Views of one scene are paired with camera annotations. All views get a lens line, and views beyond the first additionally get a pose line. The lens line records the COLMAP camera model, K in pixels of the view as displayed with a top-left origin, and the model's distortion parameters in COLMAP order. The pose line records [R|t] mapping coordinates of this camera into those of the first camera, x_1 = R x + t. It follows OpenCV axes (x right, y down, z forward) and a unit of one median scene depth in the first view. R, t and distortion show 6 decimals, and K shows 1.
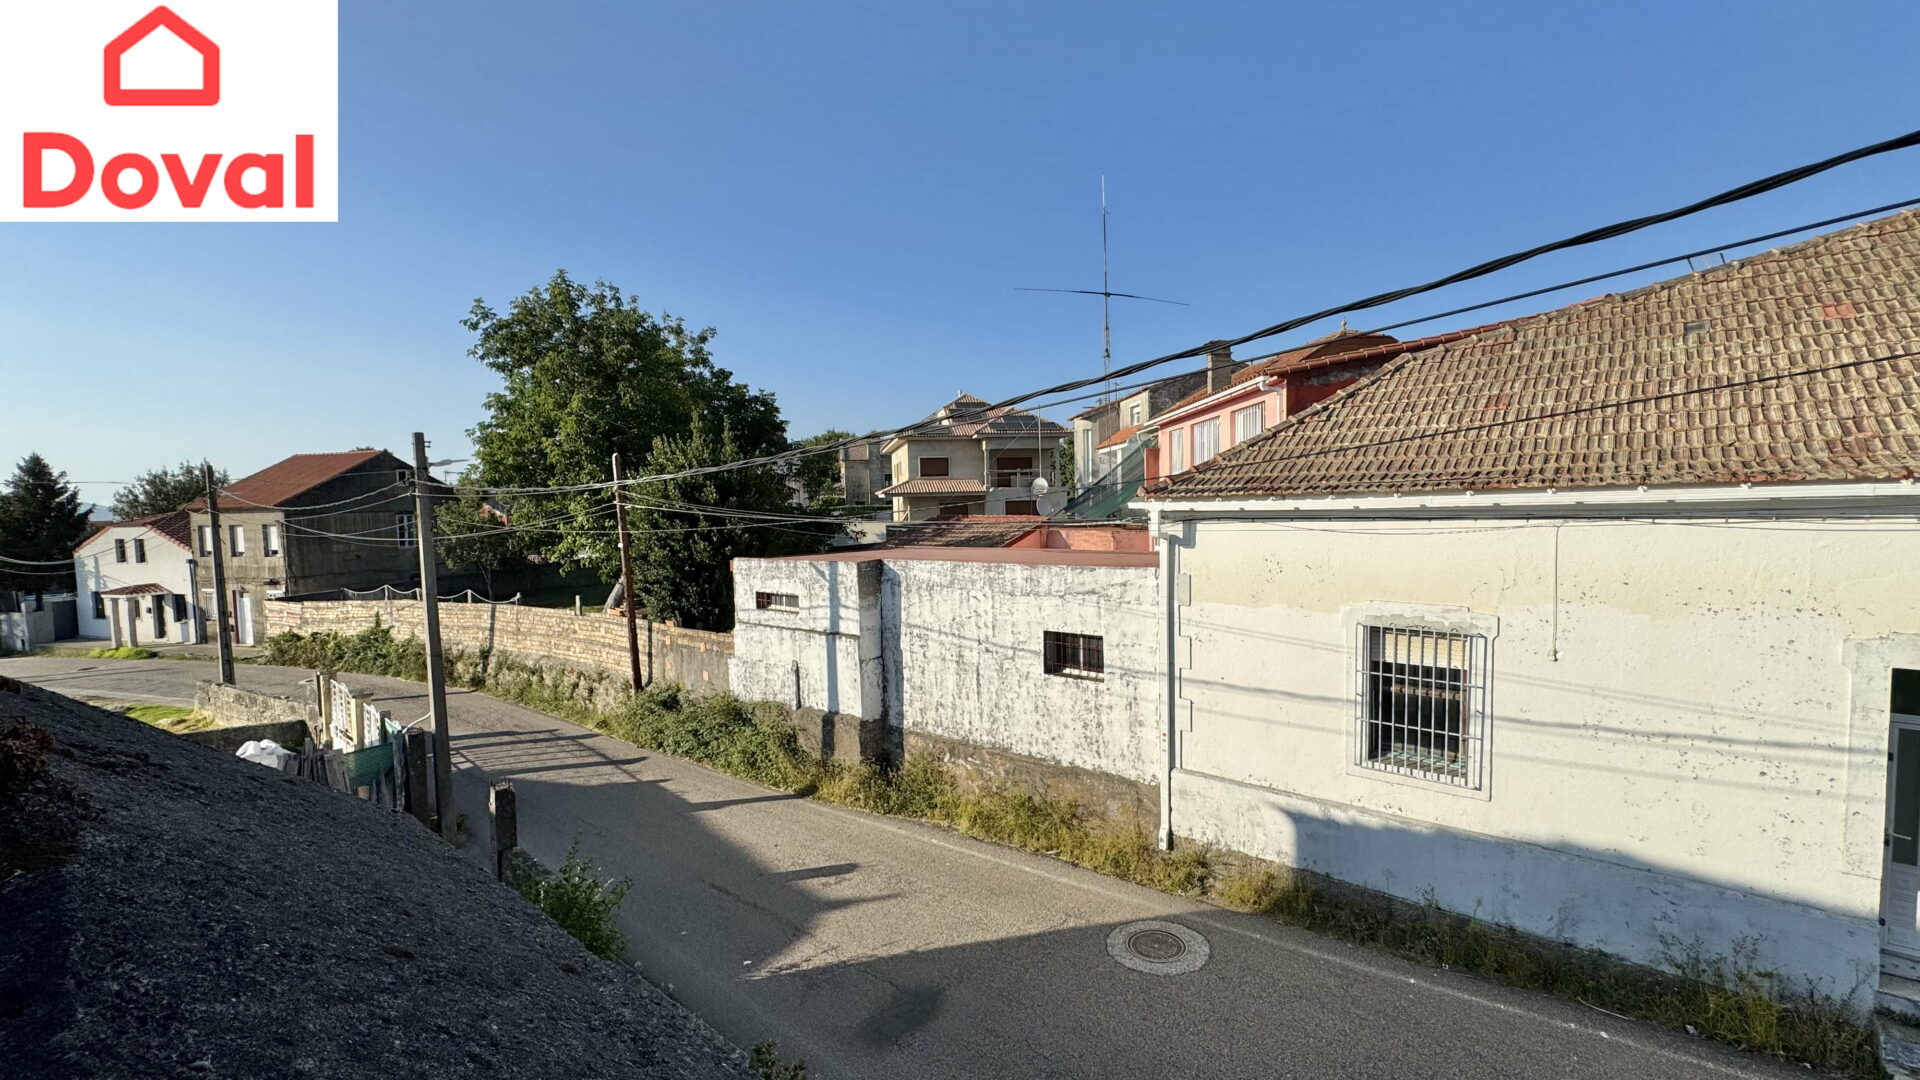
lens RADIAL K [[763.8, 0, 962.7], [0, 763.8, 539.3], [0, 0, 1]] dist [0.000560, -0.000135]
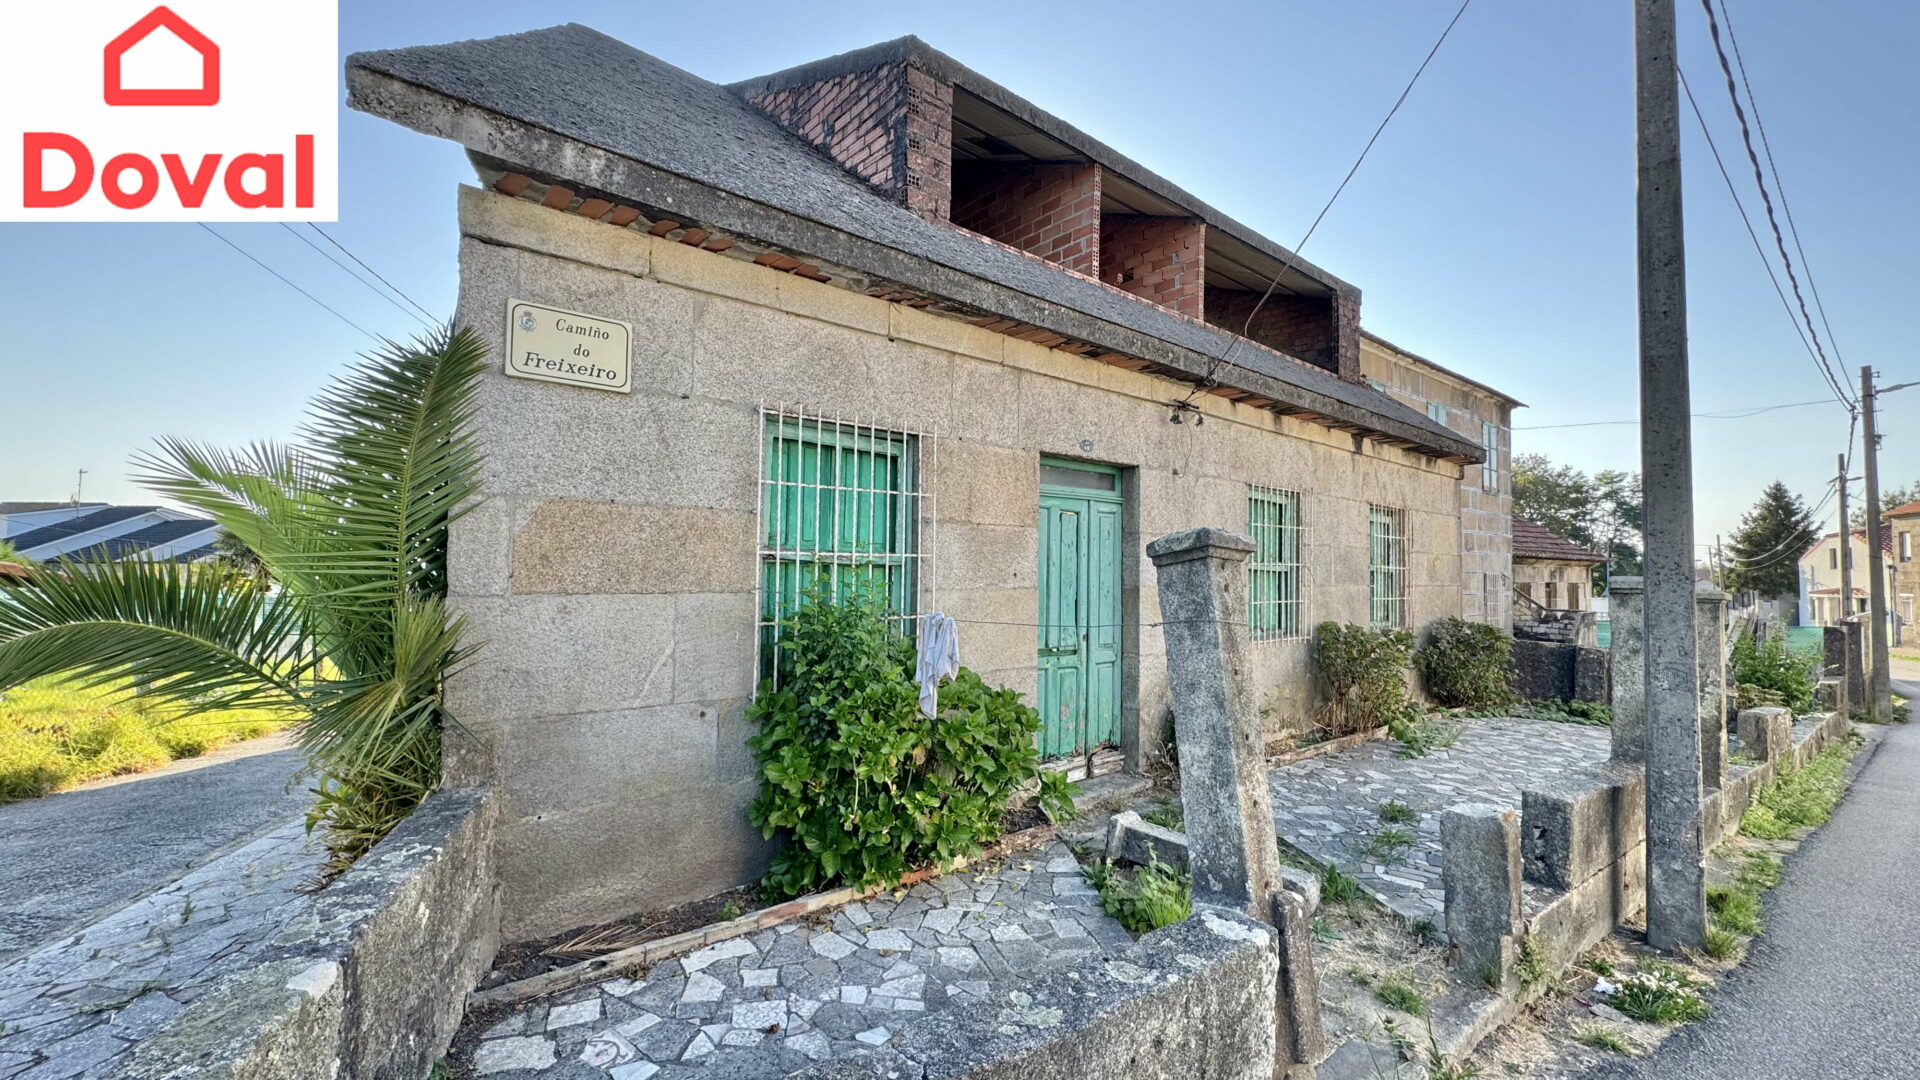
lens RADIAL K [[763.8, 0, 959.0], [0, 763.8, 539.7], [0, 0, 1]] dist [0.000560, -0.000135]
pose [[-0.186986, -0.018134, -0.982195, 0.250811], [-0.061688, 0.998073, -0.006683, 0.079412], [0.980424, 0.059340, -0.187745, -0.046496]]
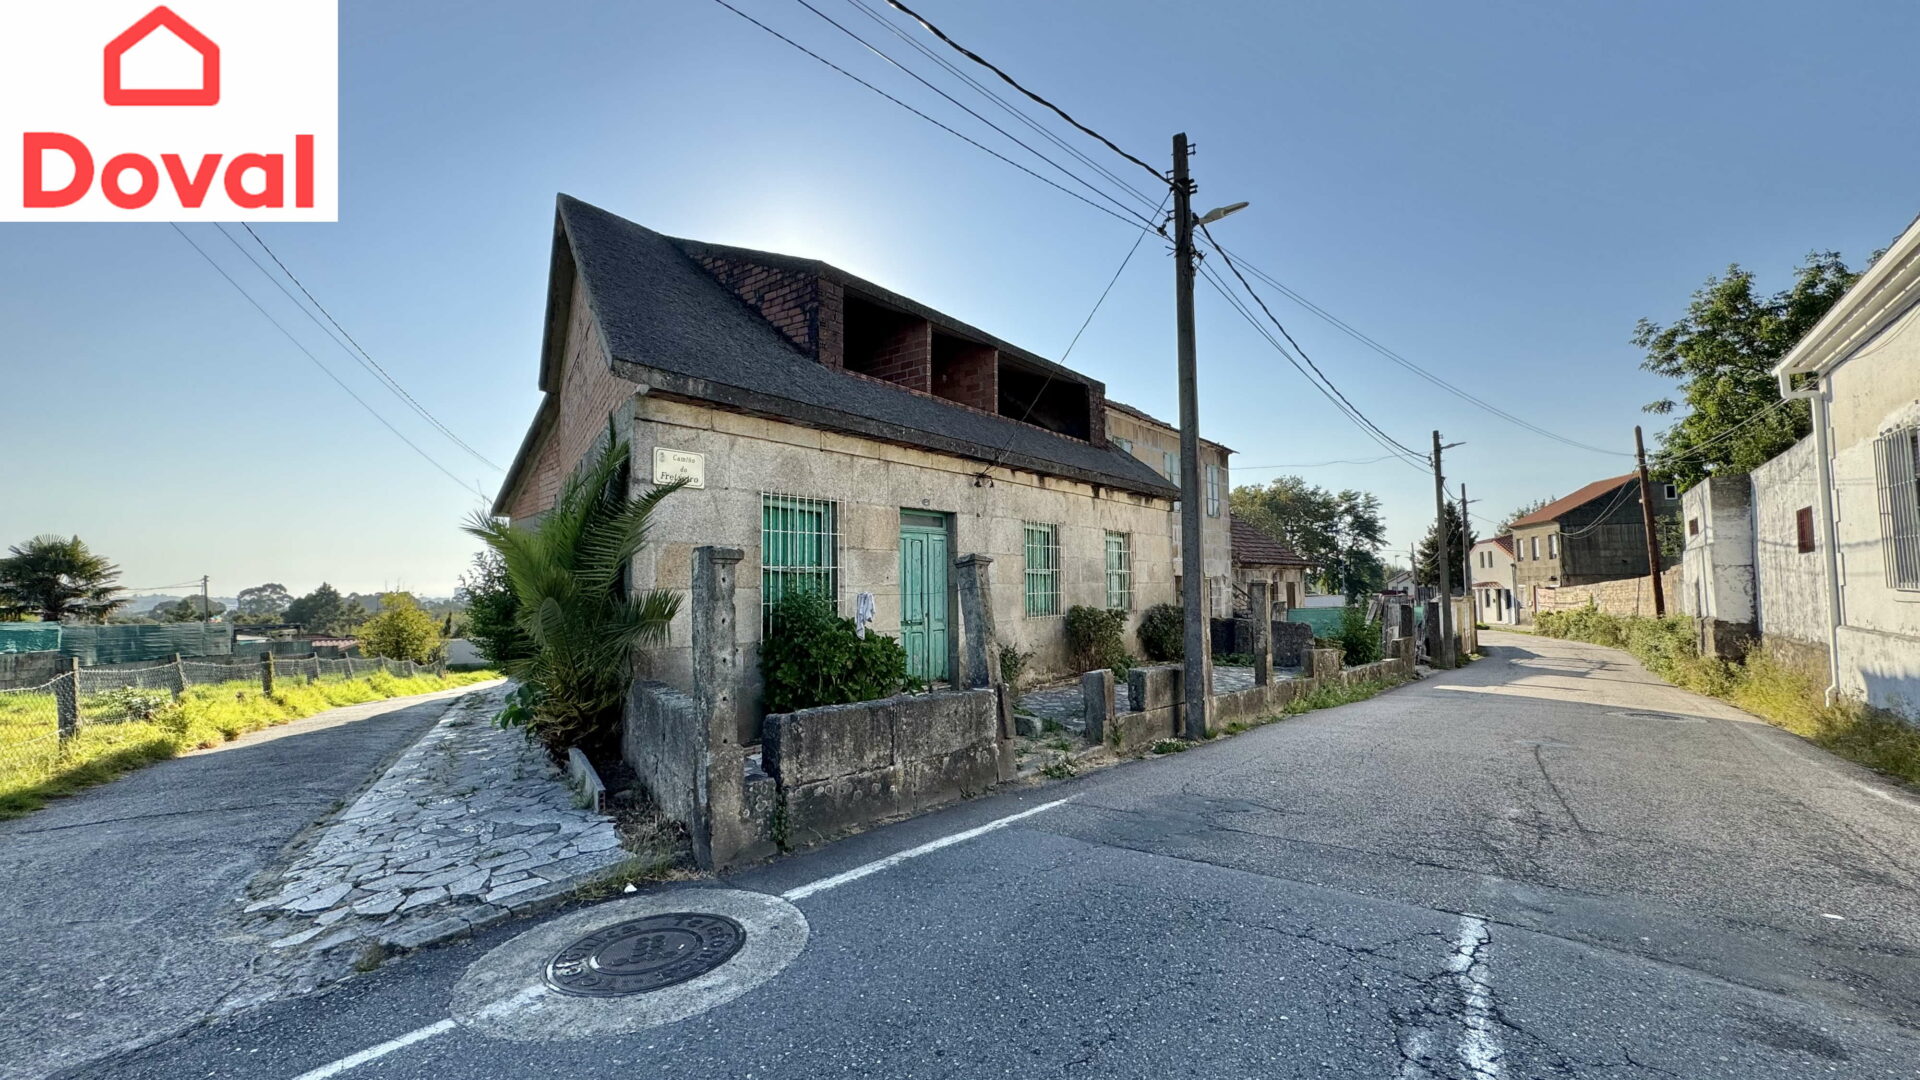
lens RADIAL K [[763.8, 0, 958.9], [0, 763.8, 541.2], [0, 0, 1]] dist [0.000560, -0.000135]
pose [[0.028797, -0.034949, -0.998974, 0.359892], [-0.041995, 0.998464, -0.036142, 0.080461], [0.998703, 0.042992, 0.027285, -0.046543]]
